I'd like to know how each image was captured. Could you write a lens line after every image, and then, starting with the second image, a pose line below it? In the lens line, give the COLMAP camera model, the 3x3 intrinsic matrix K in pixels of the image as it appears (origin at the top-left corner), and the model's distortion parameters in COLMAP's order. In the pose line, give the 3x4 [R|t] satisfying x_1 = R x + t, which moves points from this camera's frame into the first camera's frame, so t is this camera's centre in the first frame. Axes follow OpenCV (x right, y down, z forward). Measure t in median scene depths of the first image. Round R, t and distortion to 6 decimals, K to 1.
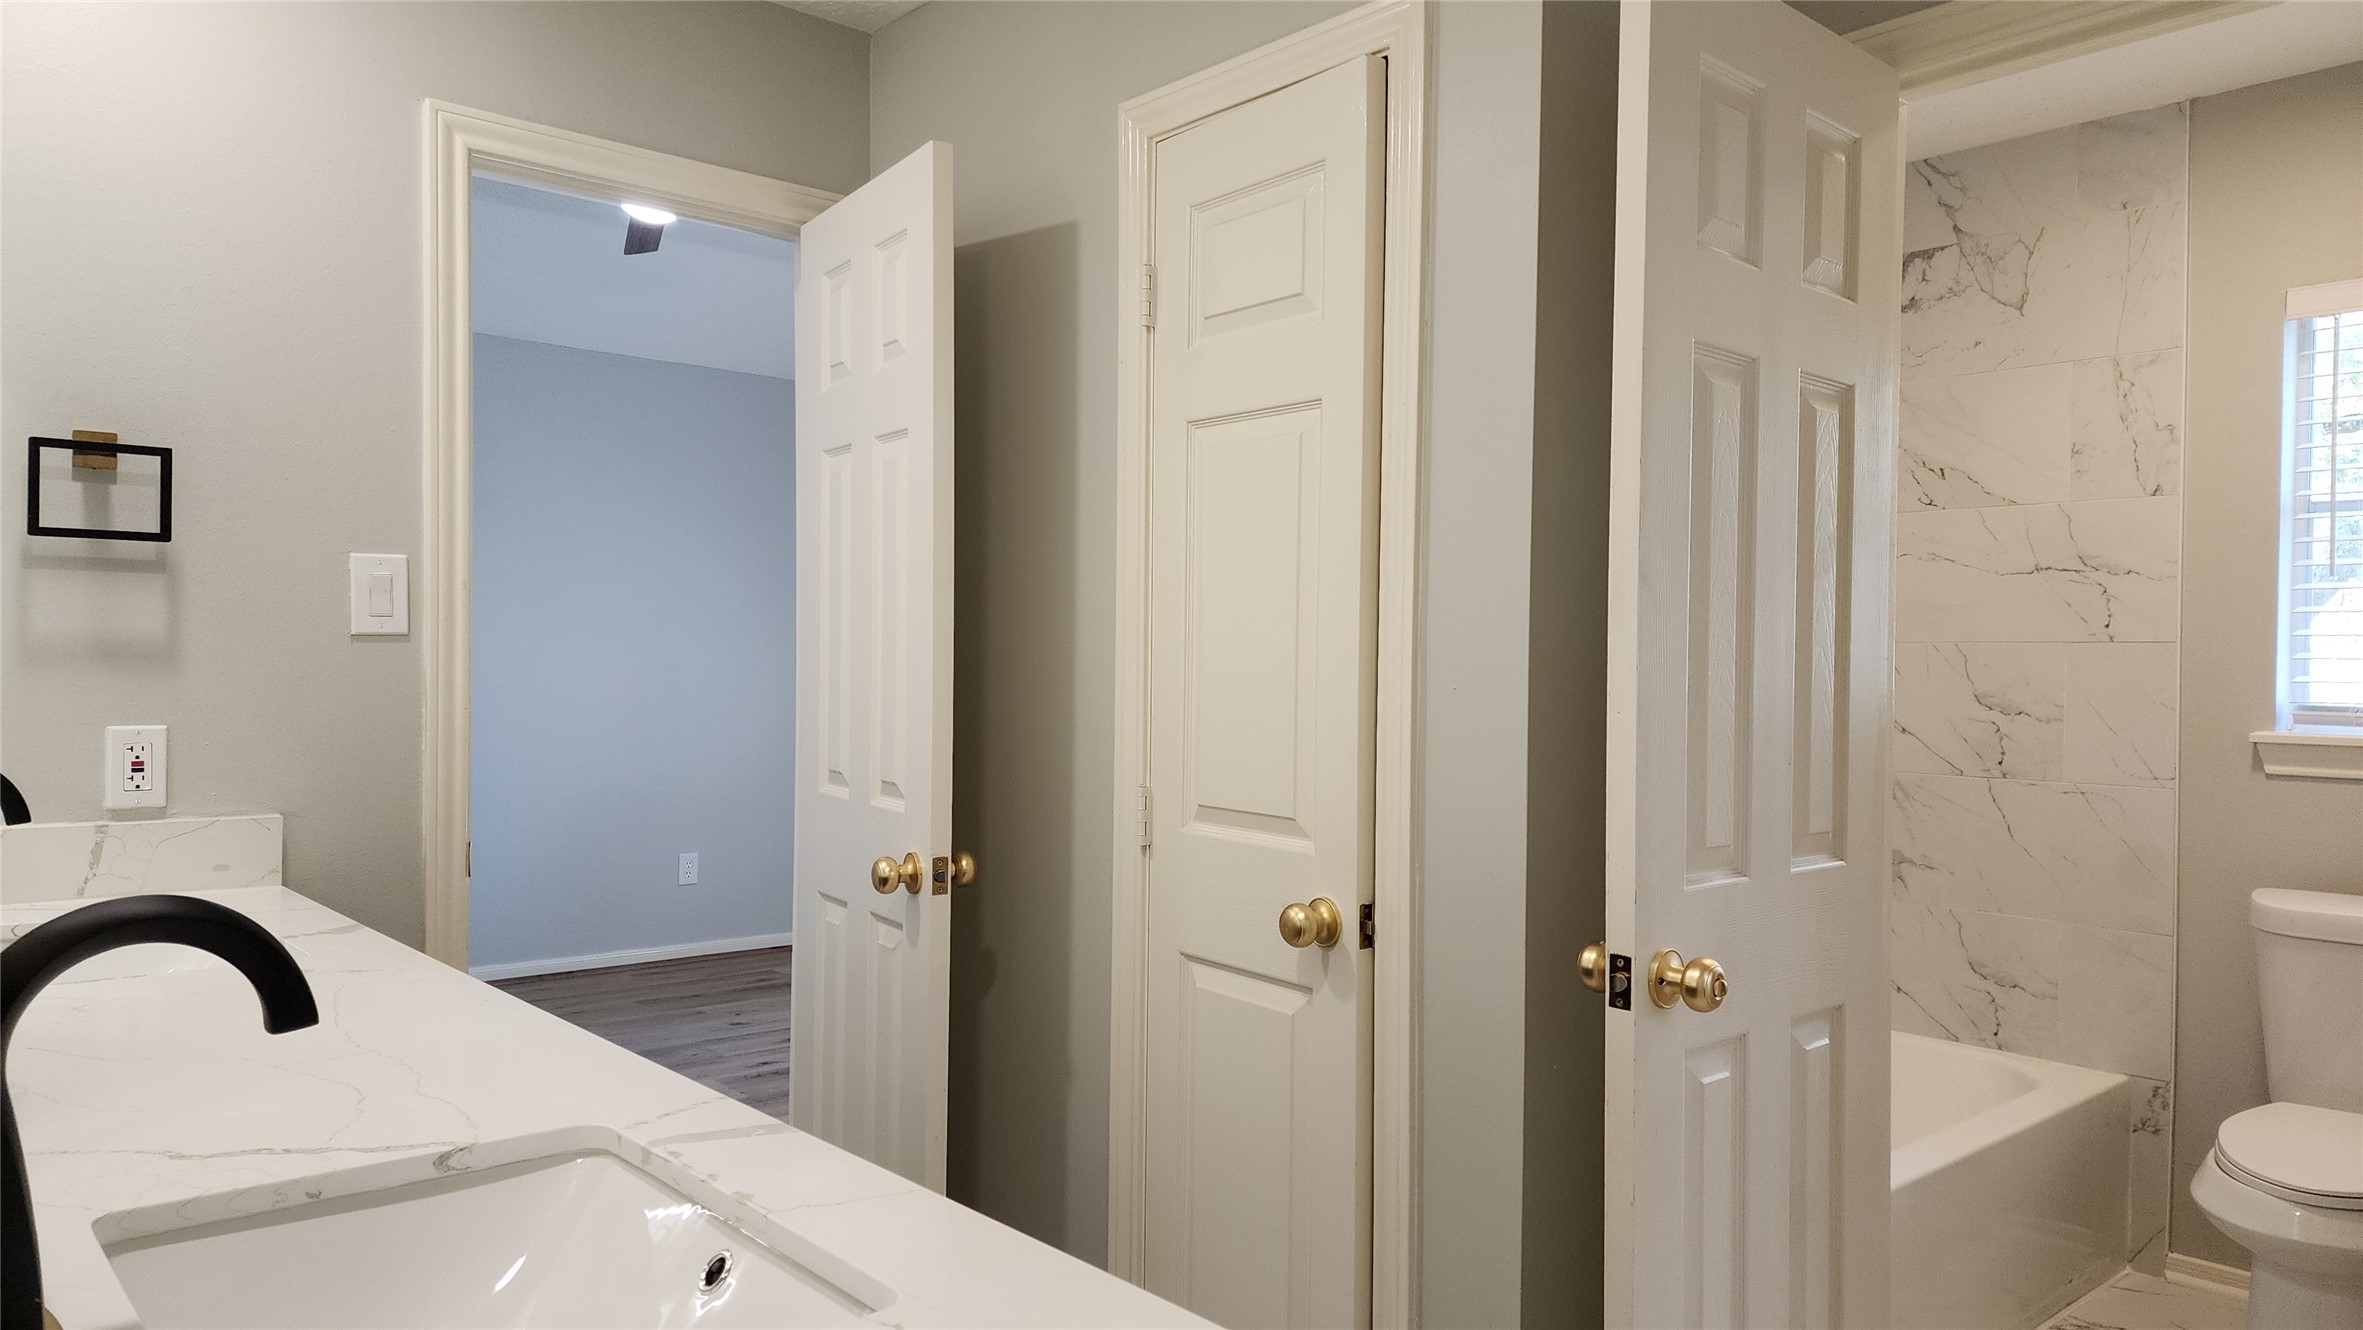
lens RADIAL K [[1590.1, 0, 1187.0], [0, 1590.1, 673.6], [0, 0, 1]] dist [0.022389, -0.003081]
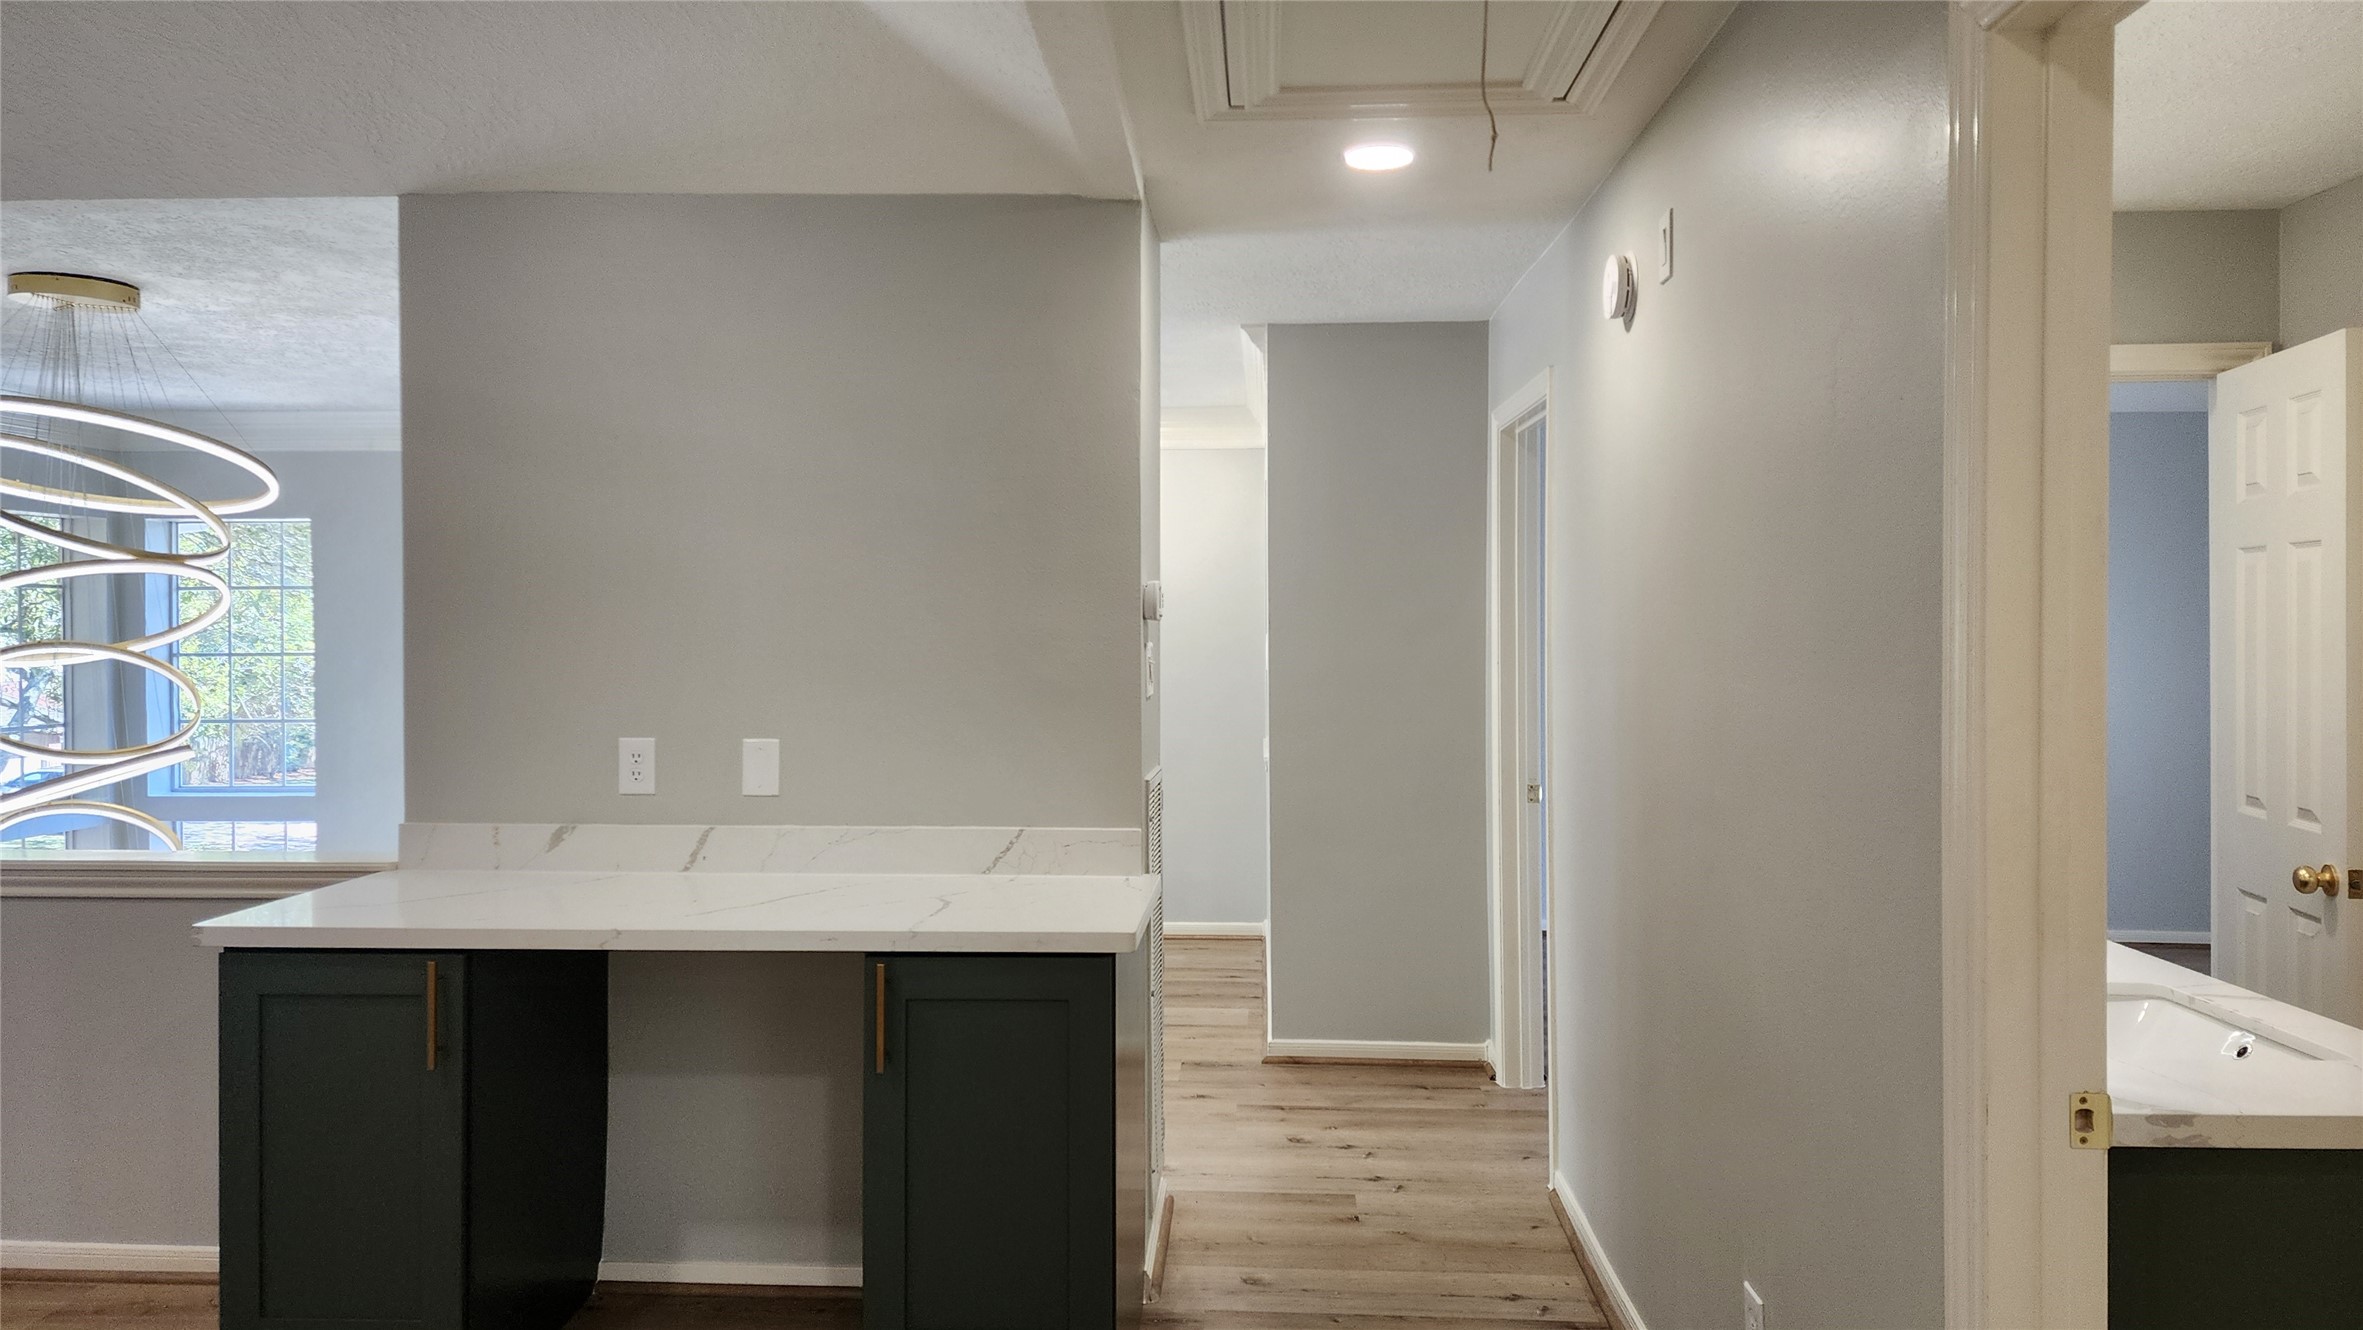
lens RADIAL K [[1590.1, 0, 1195.6], [0, 1590.1, 658.9], [0, 0, 1]] dist [0.022389, -0.003081]
pose [[0.719347, -0.005062, -0.694633, 0.073452], [0.006883, 0.999976, -0.000159, -0.061051], [0.694617, -0.004666, 0.719365, -0.578780]]
